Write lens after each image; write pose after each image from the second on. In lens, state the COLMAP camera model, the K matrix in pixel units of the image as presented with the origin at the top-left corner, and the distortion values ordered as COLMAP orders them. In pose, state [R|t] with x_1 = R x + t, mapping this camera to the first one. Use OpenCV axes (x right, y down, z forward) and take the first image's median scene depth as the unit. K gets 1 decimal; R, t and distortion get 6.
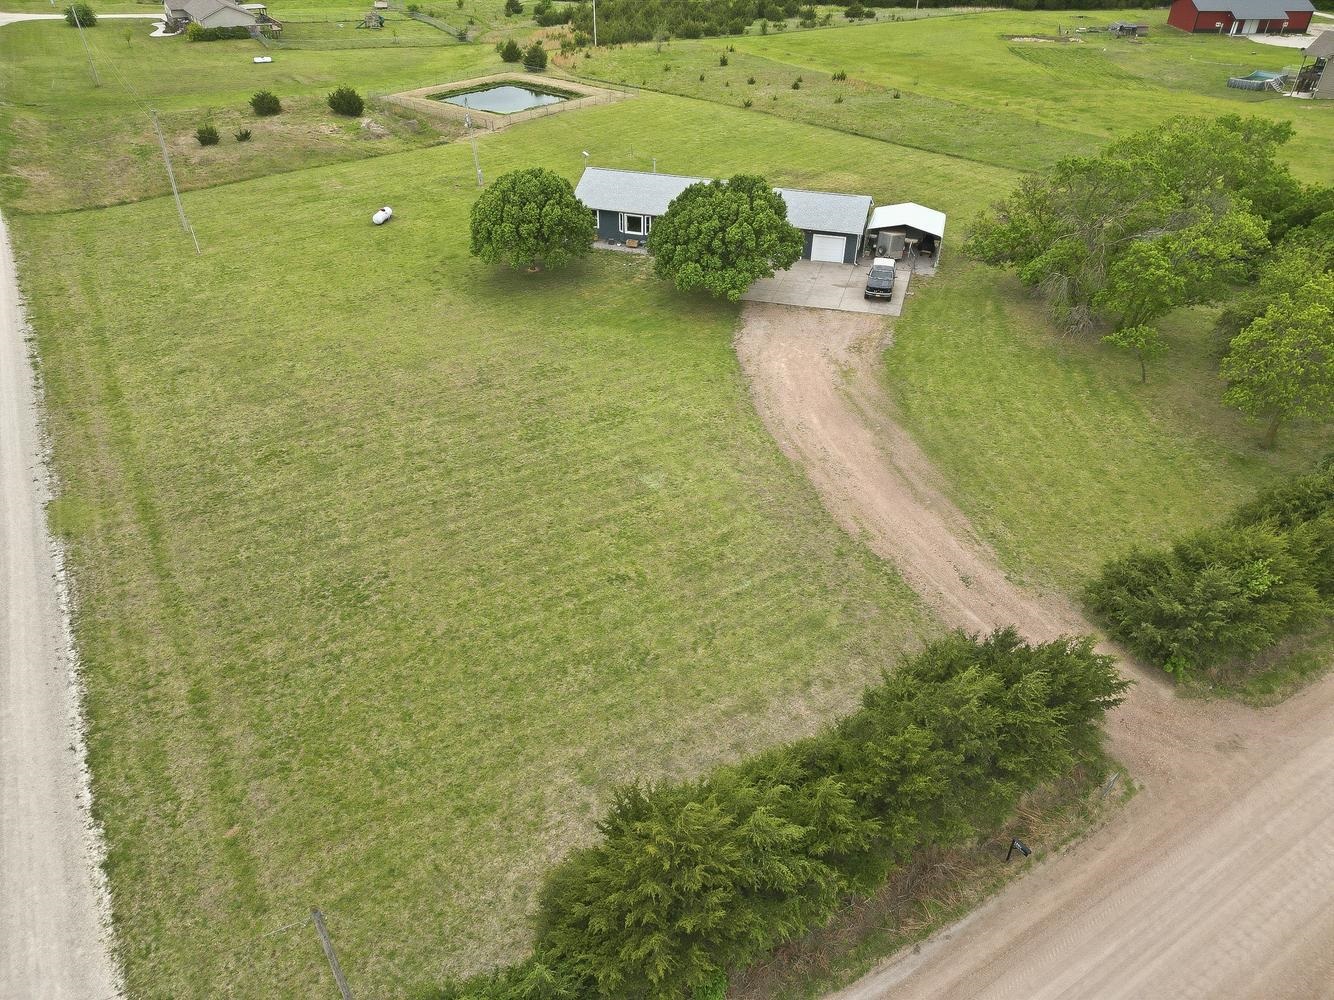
lens RADIAL K [[930.7, 0, 669.2], [0, 930.7, 499.7], [0, 0, 1]] dist [0.091843, -0.075283]
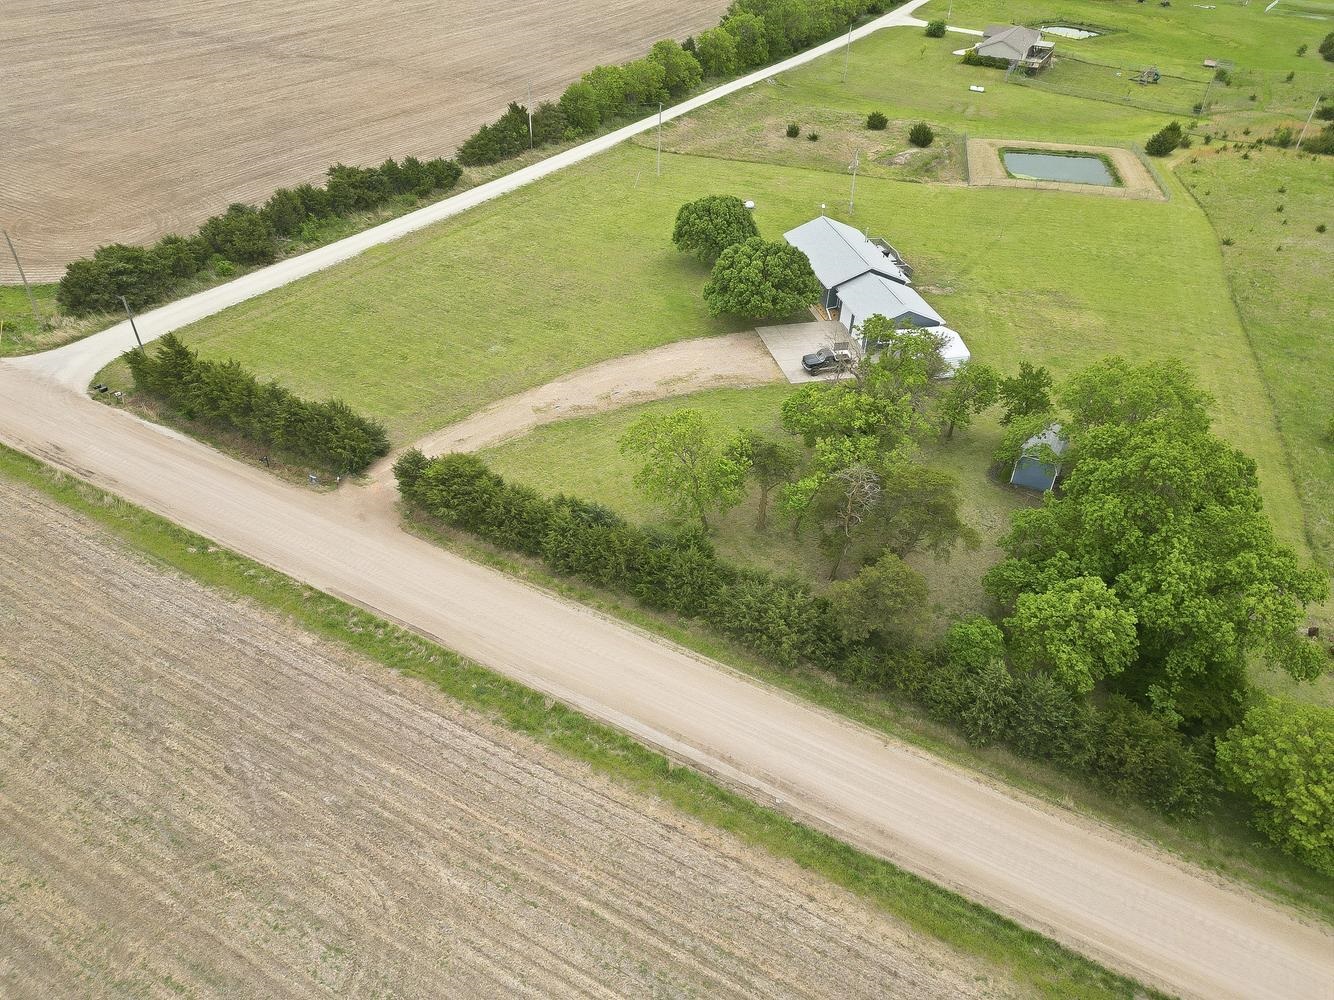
lens RADIAL K [[930.7, 0, 669.2], [0, 930.7, 499.7], [0, 0, 1]] dist [0.091843, -0.075283]
pose [[0.485675, 0.527313, -0.697181, 1.029441], [-0.518450, 0.815906, 0.255944, -0.275921], [0.703797, 0.237147, 0.669650, 0.055527]]
